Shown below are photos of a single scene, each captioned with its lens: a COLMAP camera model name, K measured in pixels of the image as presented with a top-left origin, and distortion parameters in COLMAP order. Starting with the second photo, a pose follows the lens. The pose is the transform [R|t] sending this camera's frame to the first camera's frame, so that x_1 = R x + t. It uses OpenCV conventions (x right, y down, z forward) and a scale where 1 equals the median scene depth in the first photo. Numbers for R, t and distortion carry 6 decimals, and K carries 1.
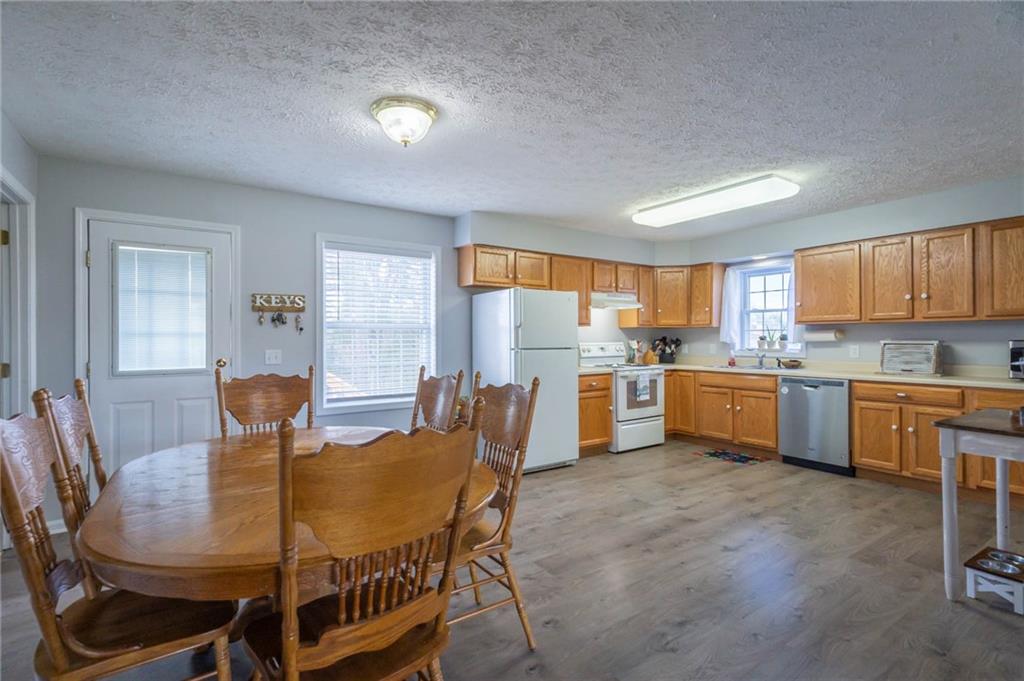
lens RADIAL K [[480.5, 0, 520.4], [0, 480.5, 322.6], [0, 0, 1]] dist [0.011421, 0.000018]
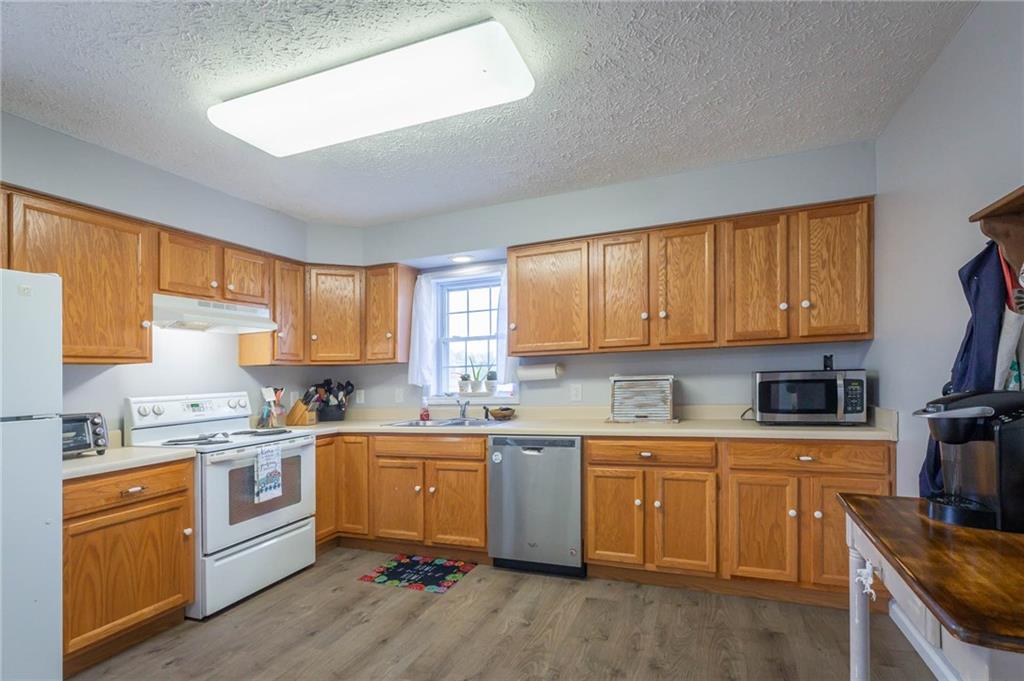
lens RADIAL K [[480.5, 0, 520.4], [0, 480.5, 322.6], [0, 0, 1]] dist [0.011421, 0.000018]
pose [[0.830597, 0.037192, 0.555630, 0.184631], [0.011350, 0.996429, -0.083664, 0.012322], [-0.556758, 0.075797, 0.827209, 0.385636]]
